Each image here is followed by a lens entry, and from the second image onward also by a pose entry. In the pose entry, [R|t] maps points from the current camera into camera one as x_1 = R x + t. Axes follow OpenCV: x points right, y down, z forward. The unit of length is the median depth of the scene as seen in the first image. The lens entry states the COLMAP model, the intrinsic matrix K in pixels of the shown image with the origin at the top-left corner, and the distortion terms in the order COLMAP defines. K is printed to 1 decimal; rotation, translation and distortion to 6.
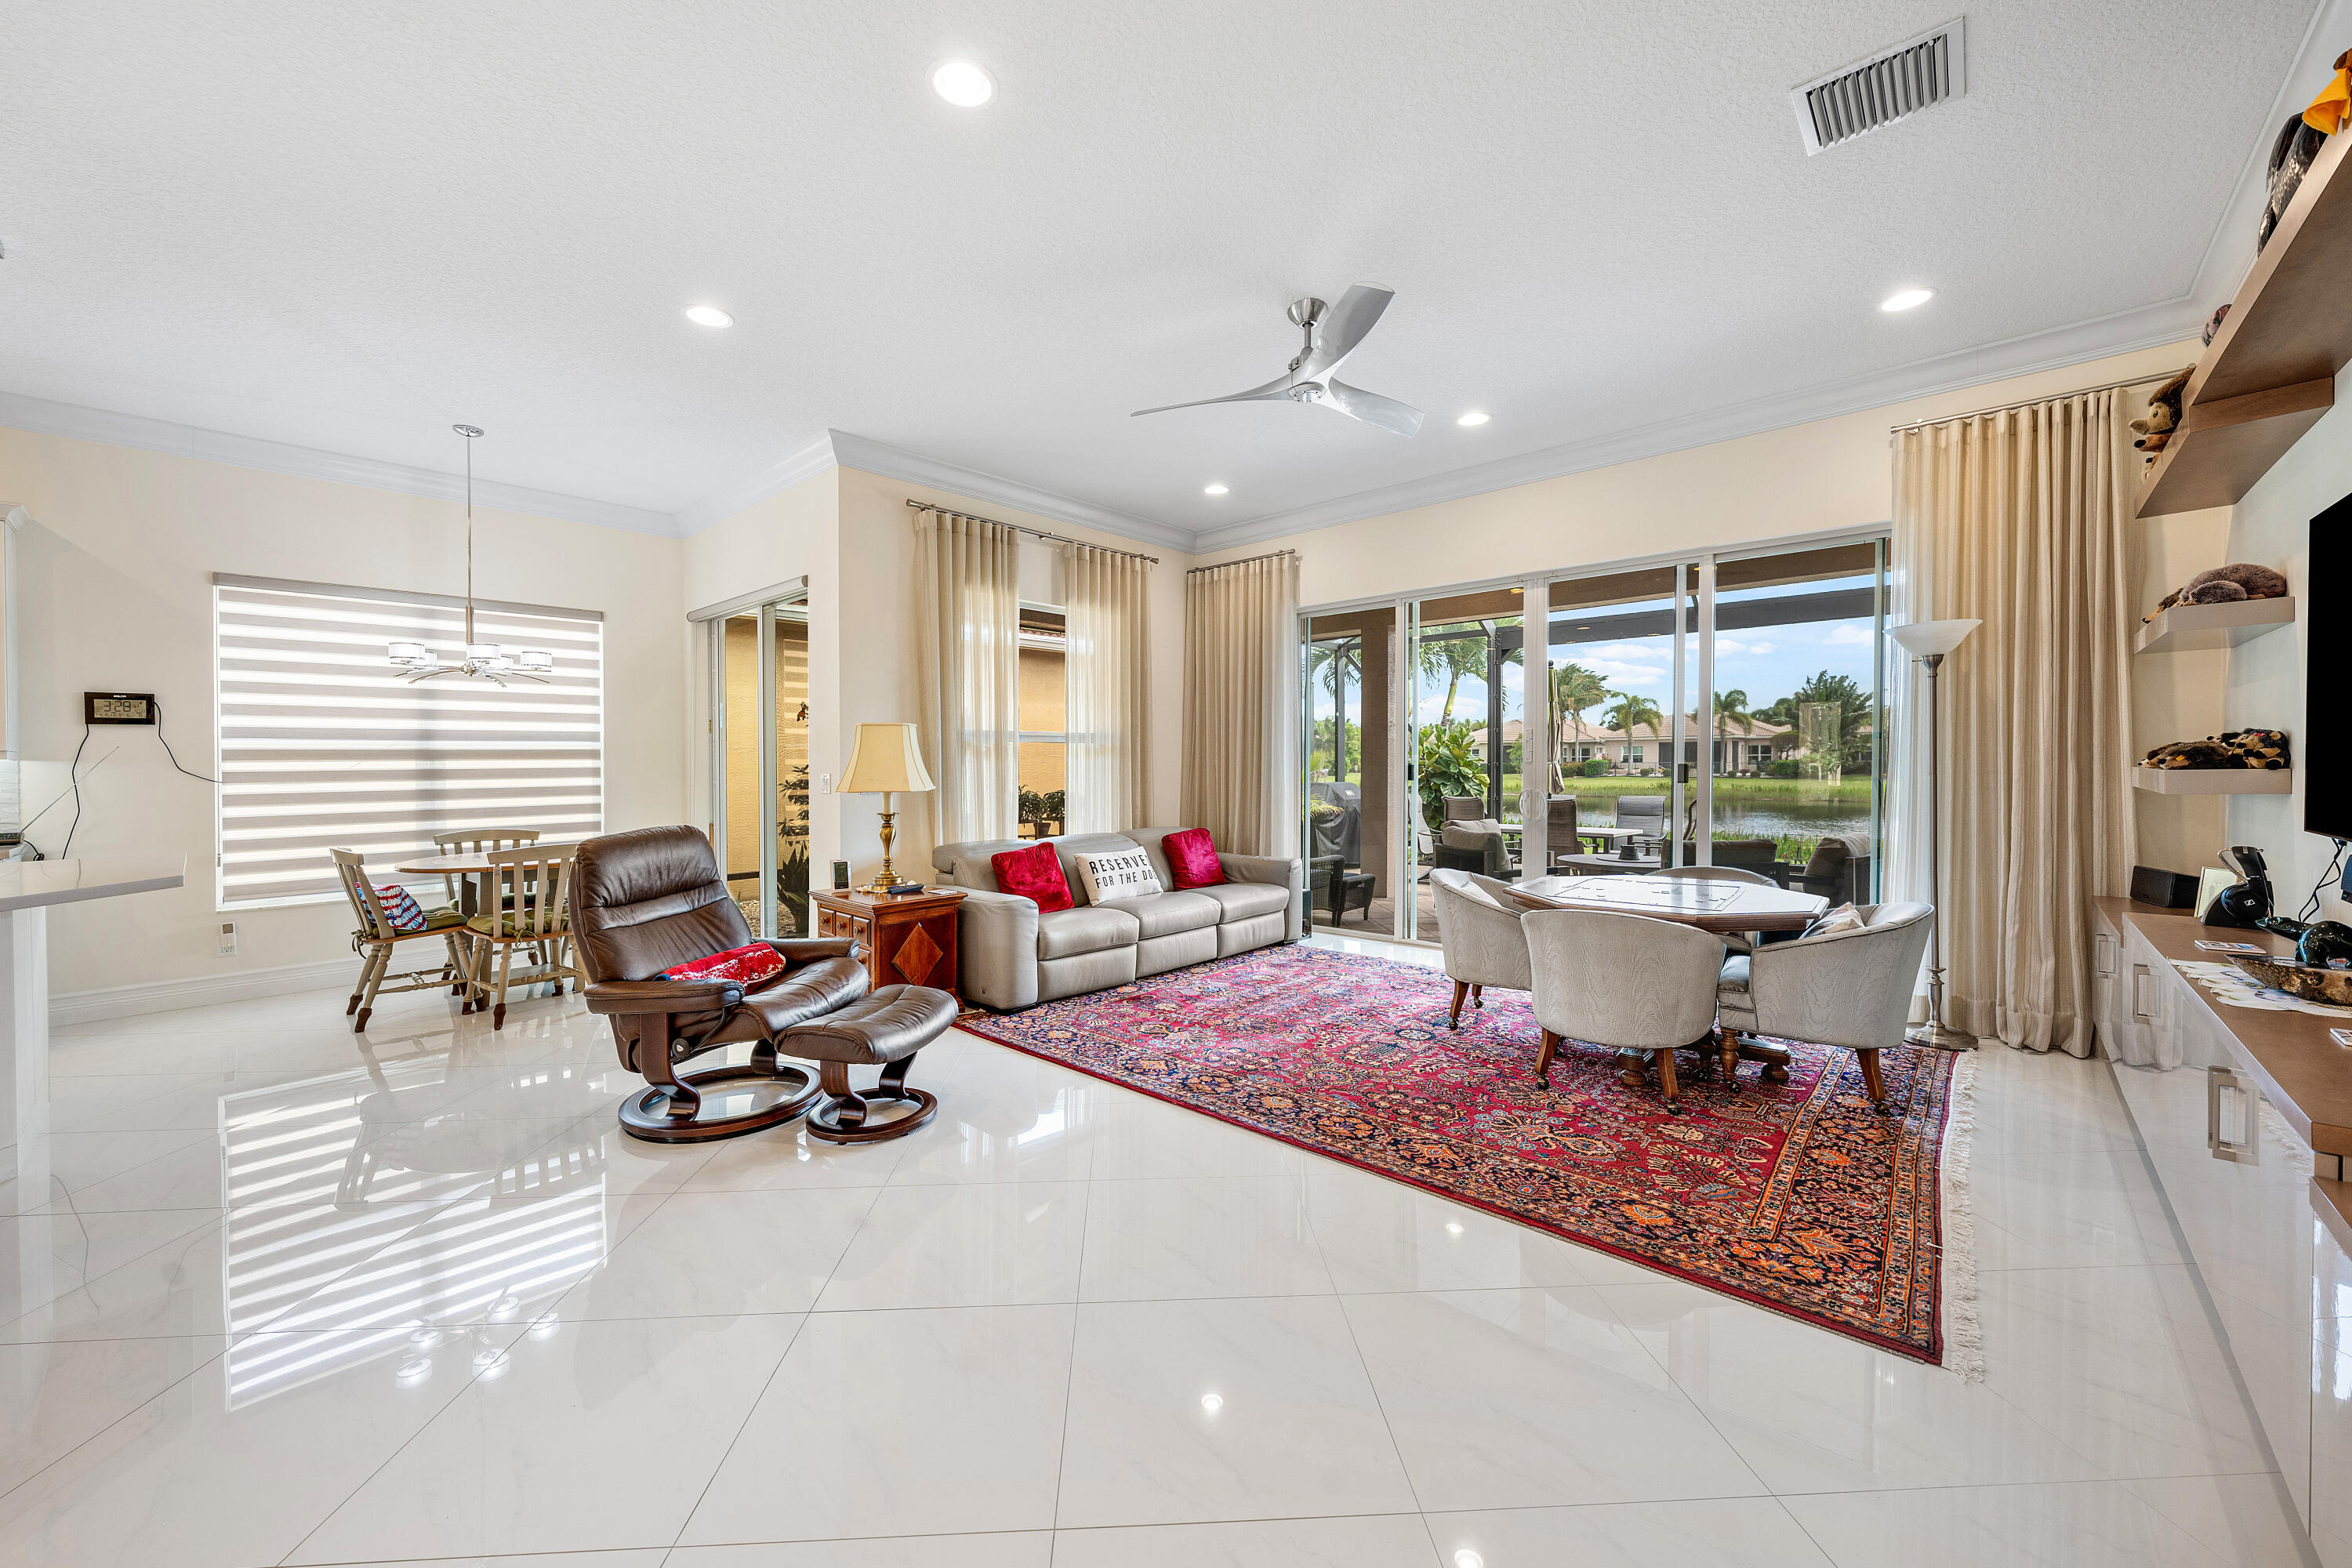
lens RADIAL K [[910.2, 0, 1176.0], [0, 910.2, 784.0], [0, 0, 1]] dist [-0.001153, -0.000636]
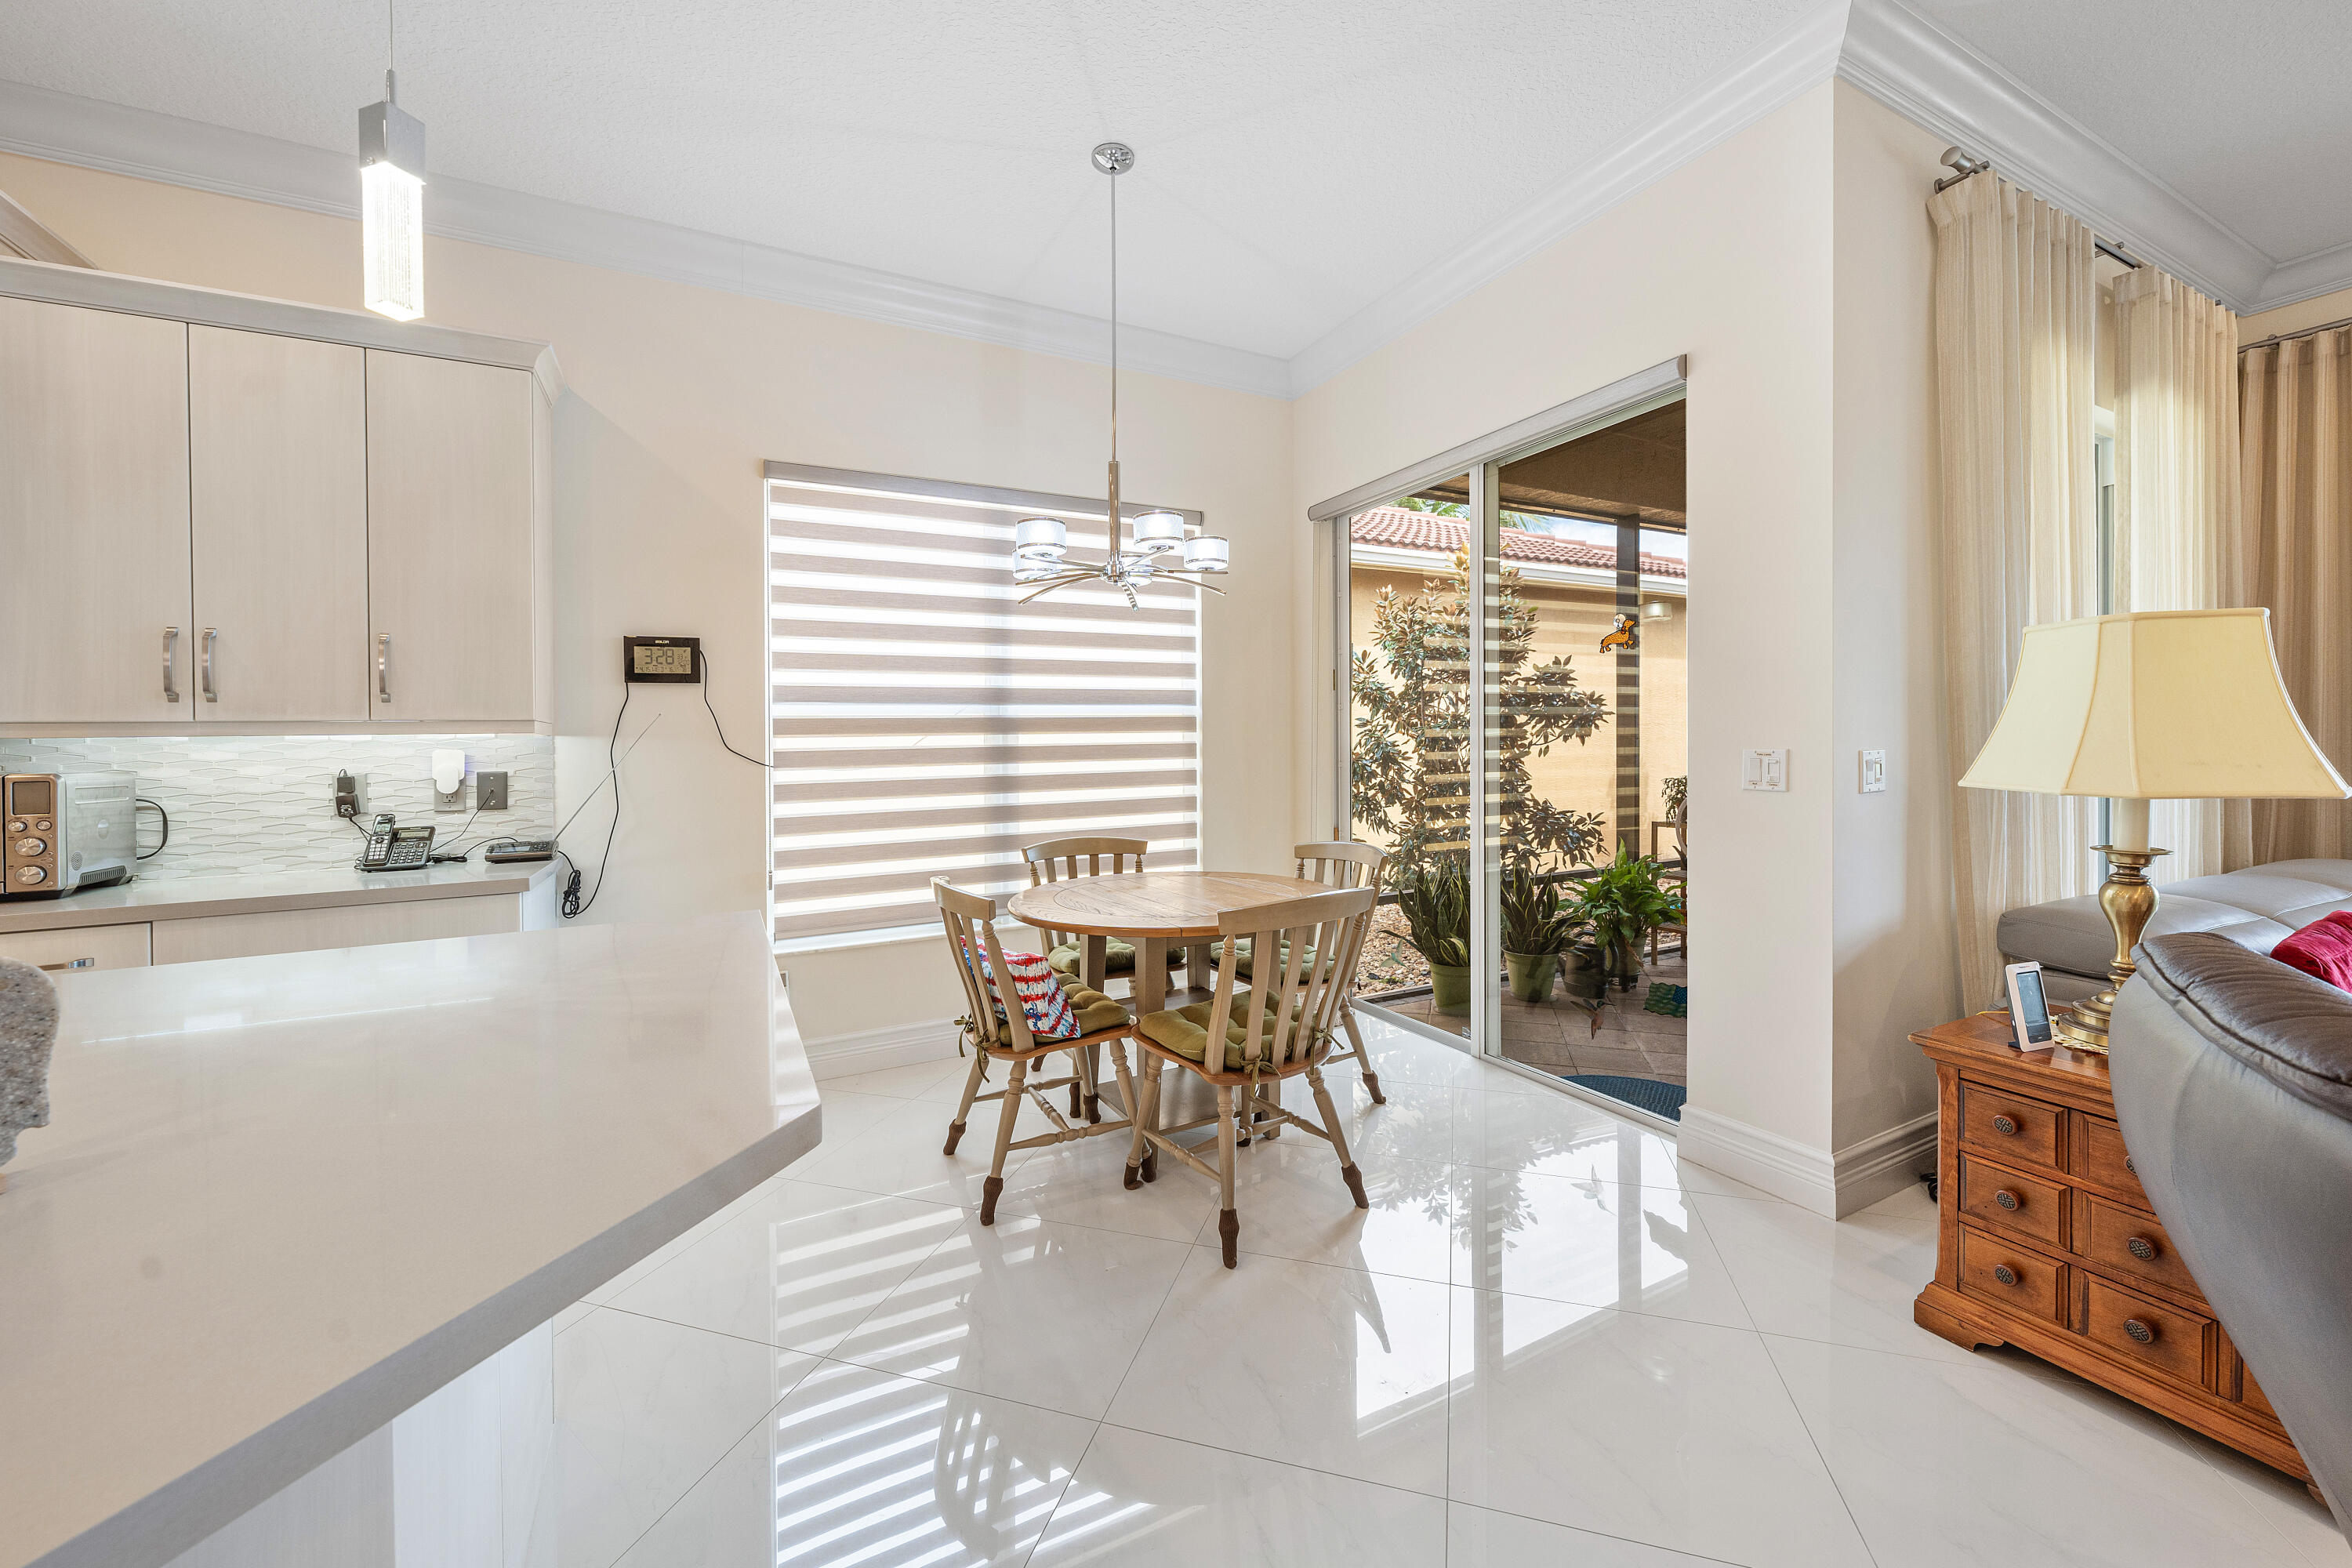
lens RADIAL K [[921.4, 0, 1178.5], [0, 921.4, 768.6], [0, 0, 1]] dist [-0.016084, 0.000005]
pose [[0.939200, 0.001500, -0.343367, -0.528834], [0.000556, 0.999983, 0.005888, -0.004190], [0.343370, -0.005721, 0.939183, 0.456956]]
